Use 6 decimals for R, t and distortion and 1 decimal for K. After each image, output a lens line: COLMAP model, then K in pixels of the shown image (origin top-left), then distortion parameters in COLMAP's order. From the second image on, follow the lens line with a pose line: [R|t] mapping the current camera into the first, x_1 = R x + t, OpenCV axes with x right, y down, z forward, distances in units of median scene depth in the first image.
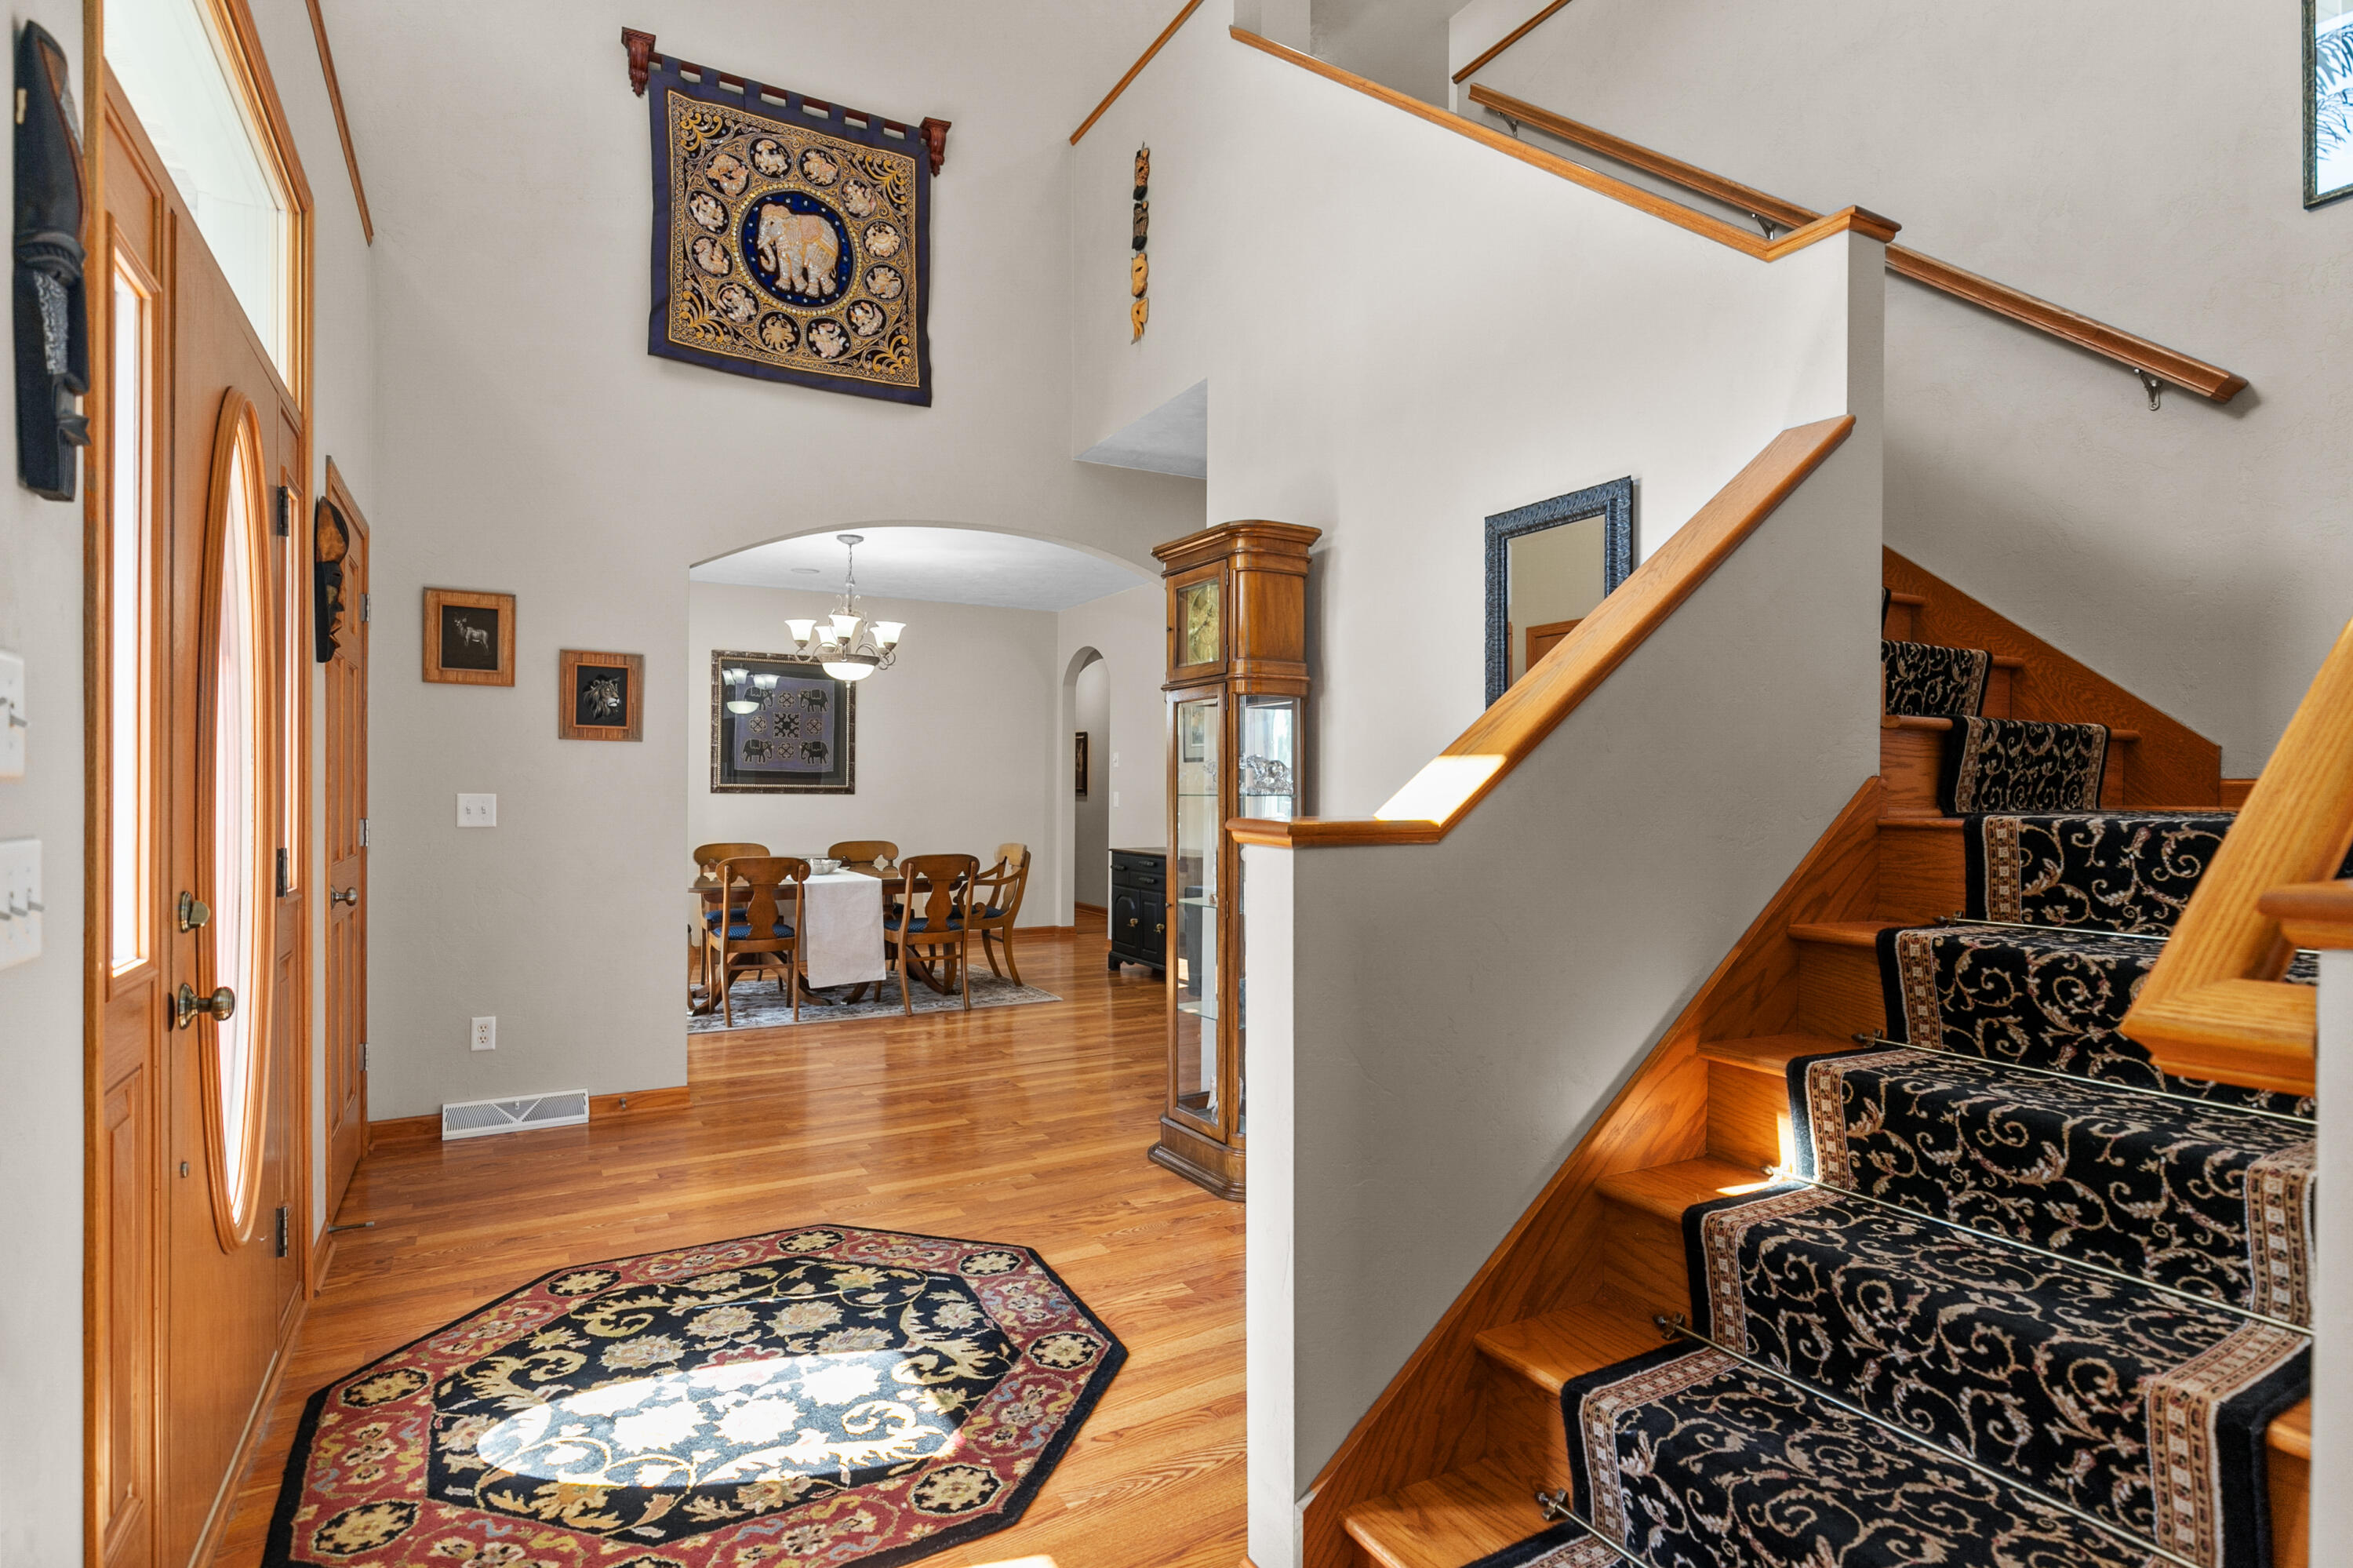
lens RADIAL K [[1172.7, 0, 1174.1], [0, 1172.7, 786.5], [0, 0, 1]] dist [-0.003560, -0.000389]
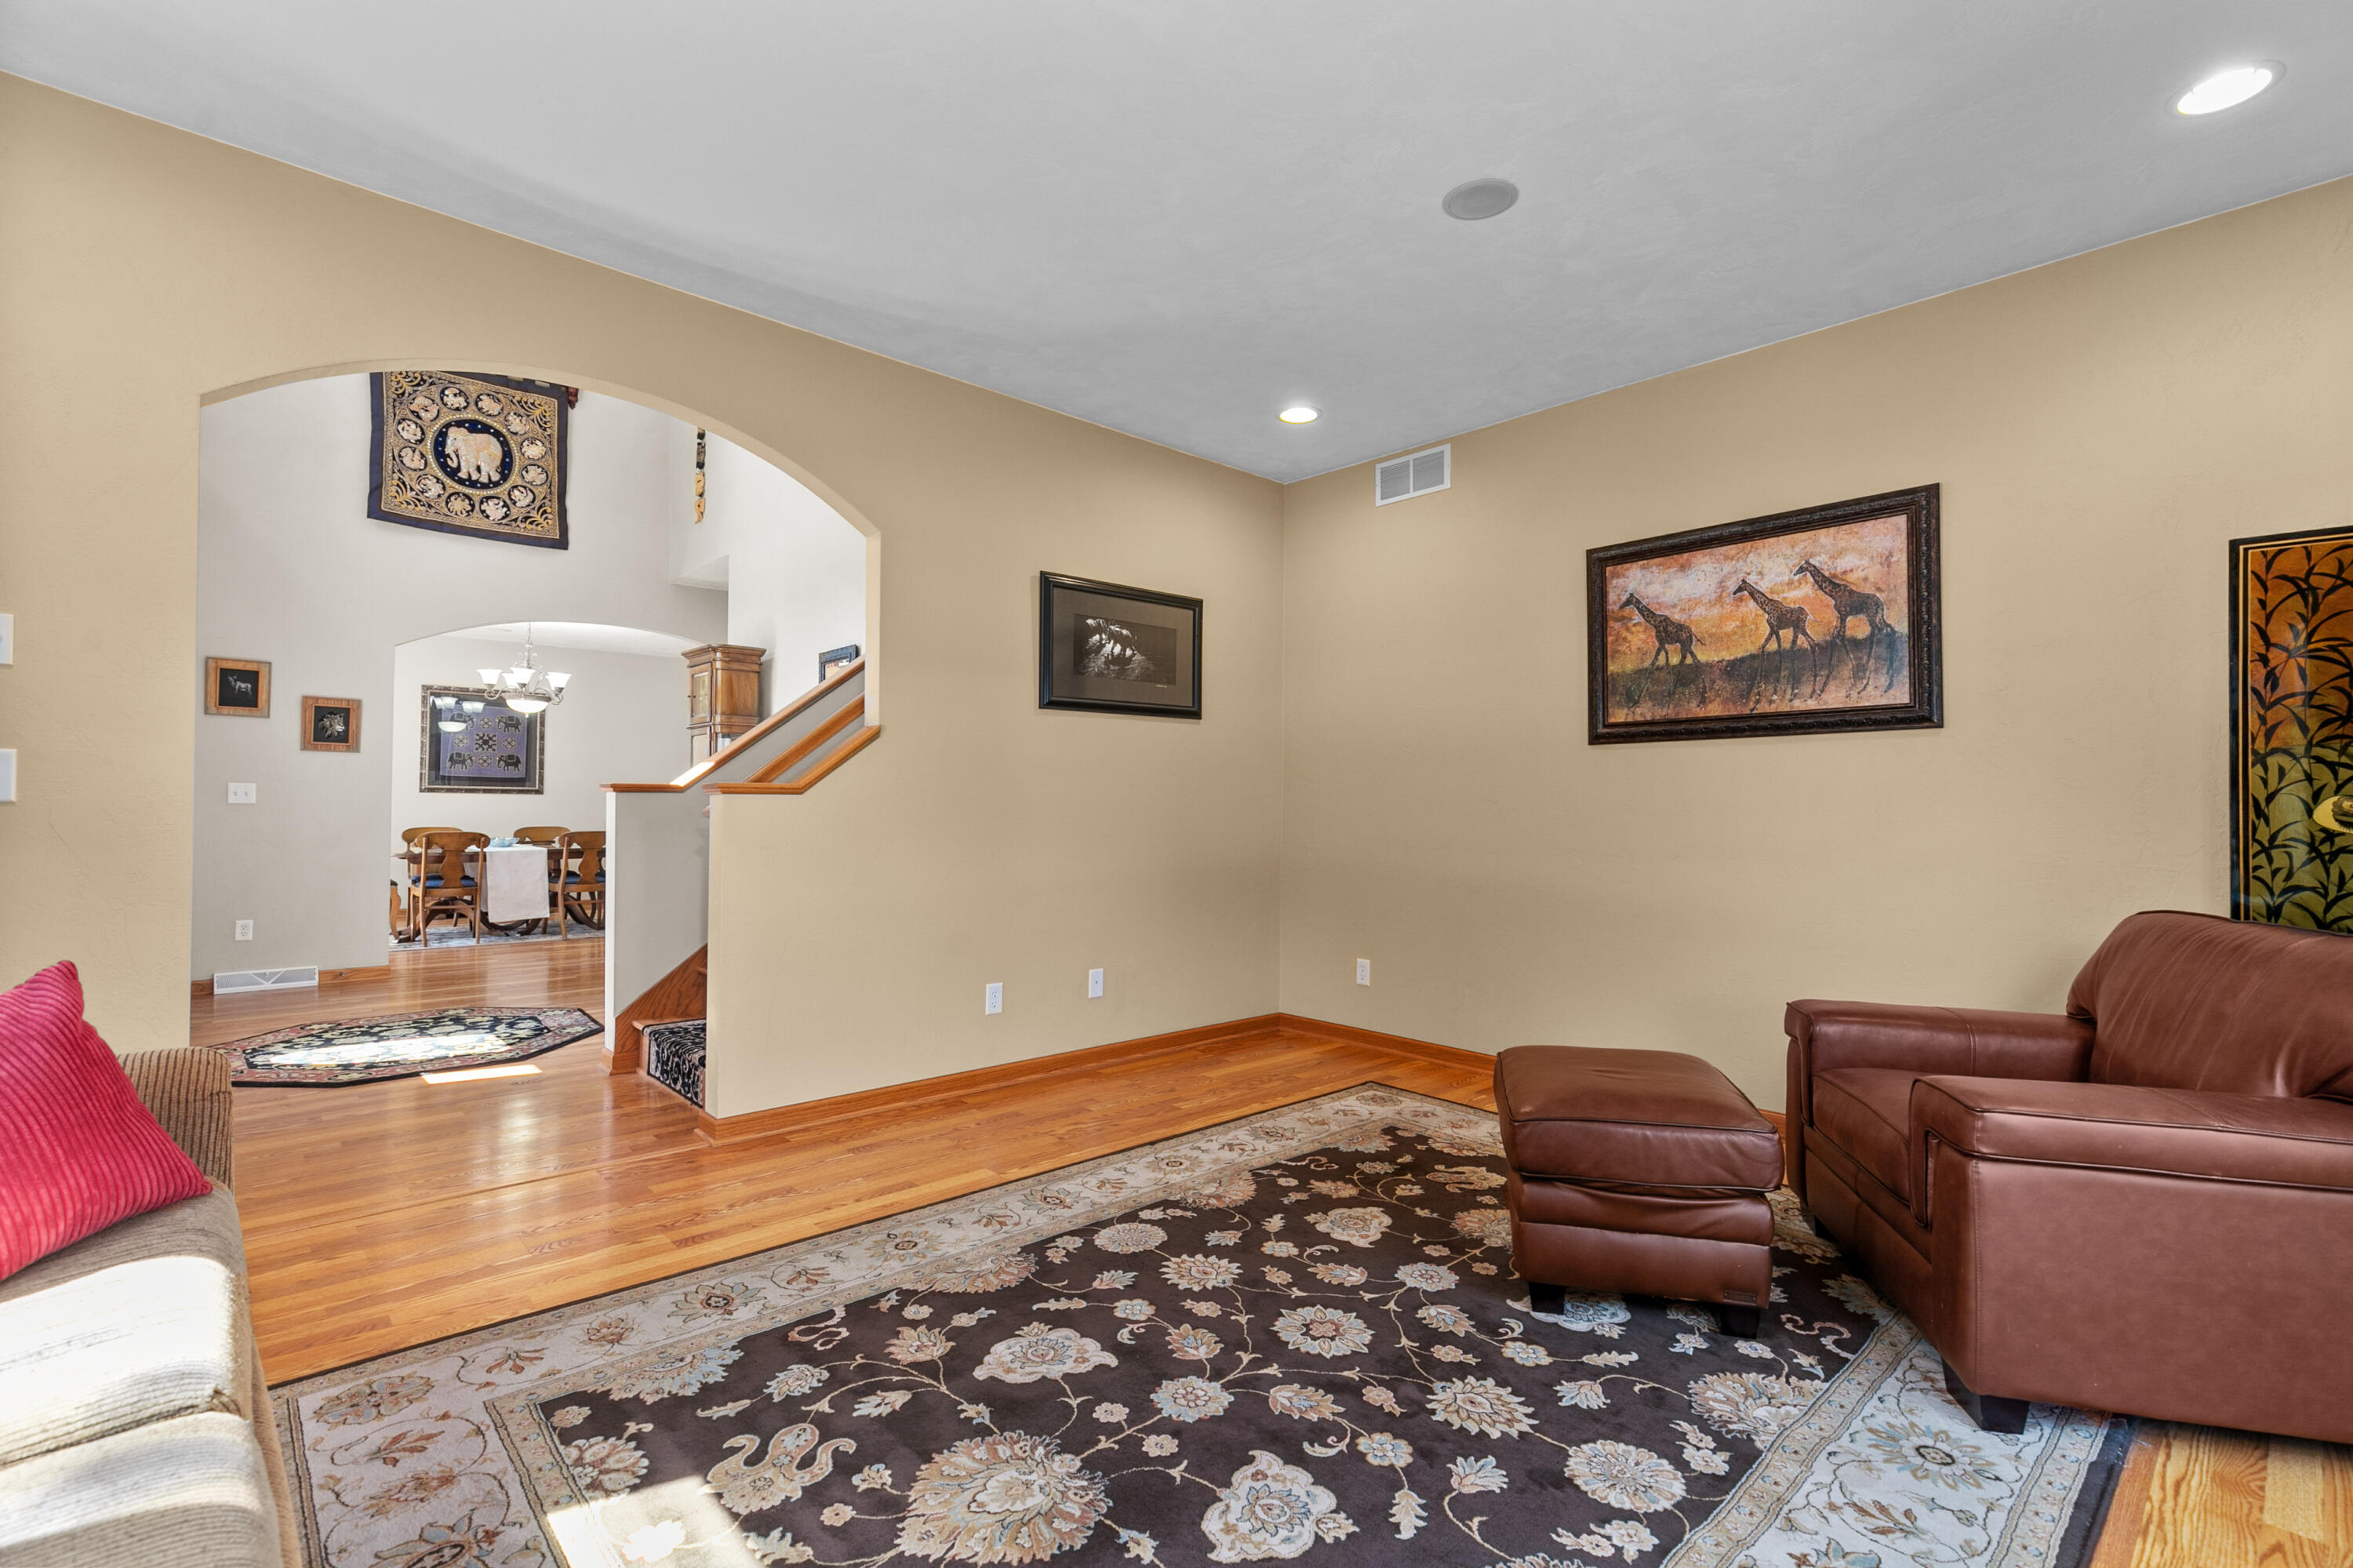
lens RADIAL K [[1075.1, 0, 1186.0], [0, 1075.1, 787.1], [0, 0, 1]] dist [0.008711, 0.000091]
pose [[0.974167, 0.007205, 0.225715, 0.307009], [-0.003933, 0.999881, -0.014942, 0.025609], [-0.225796, 0.013668, 0.974079, -0.679670]]
